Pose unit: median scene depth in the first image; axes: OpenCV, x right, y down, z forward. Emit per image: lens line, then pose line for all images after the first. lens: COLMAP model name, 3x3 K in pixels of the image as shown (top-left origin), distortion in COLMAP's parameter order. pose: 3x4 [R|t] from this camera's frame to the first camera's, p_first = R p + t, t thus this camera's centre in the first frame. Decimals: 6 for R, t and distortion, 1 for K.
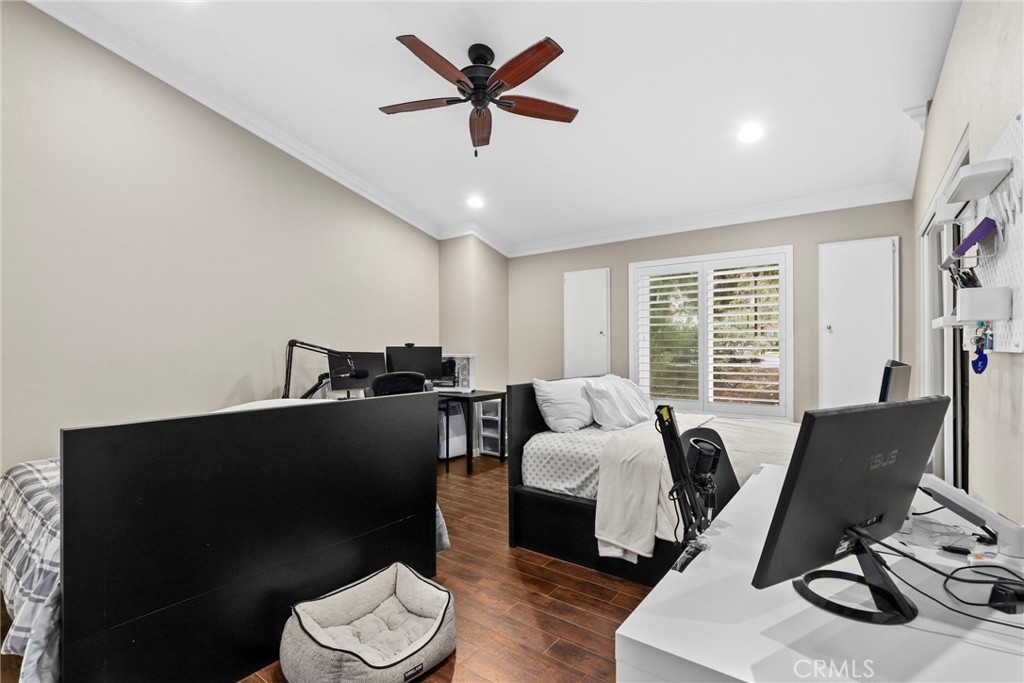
lens RADIAL K [[471.0, 0, 511.7], [0, 471.0, 344.3], [0, 0, 1]] dist [-0.002010, -0.000542]
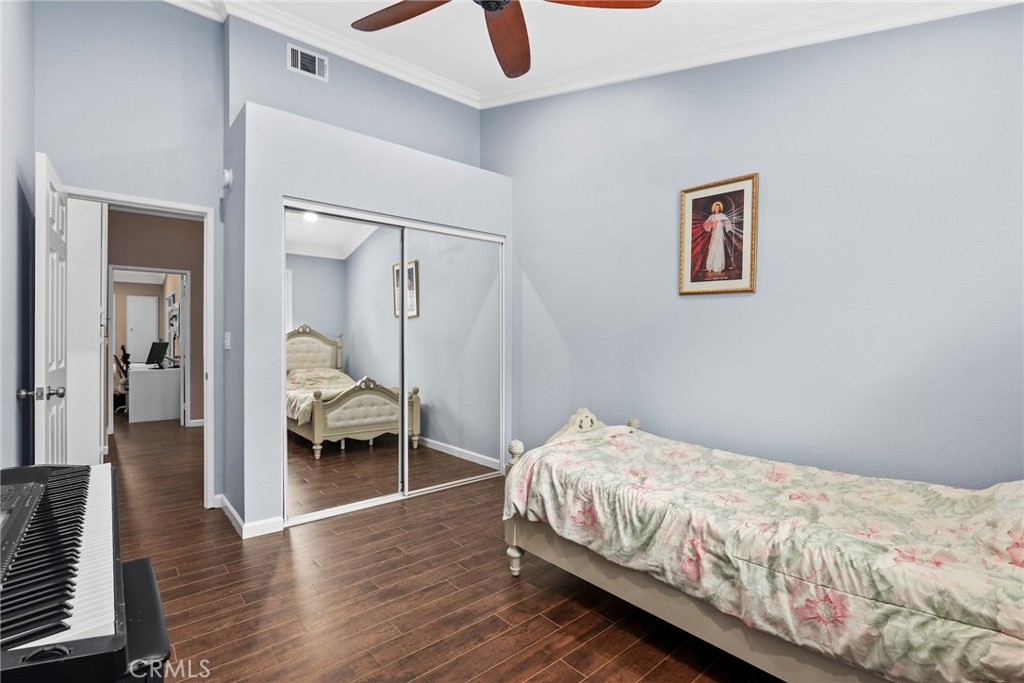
lens RADIAL K [[471.0, 0, 511.8], [0, 471.0, 340.4], [0, 0, 1]] dist [-0.002010, -0.000542]
pose [[0.222424, -0.004891, 0.974938, -3.755863], [-0.003679, 0.999976, 0.005856, 0.005536], [-0.974943, -0.004890, 0.222401, -4.372895]]
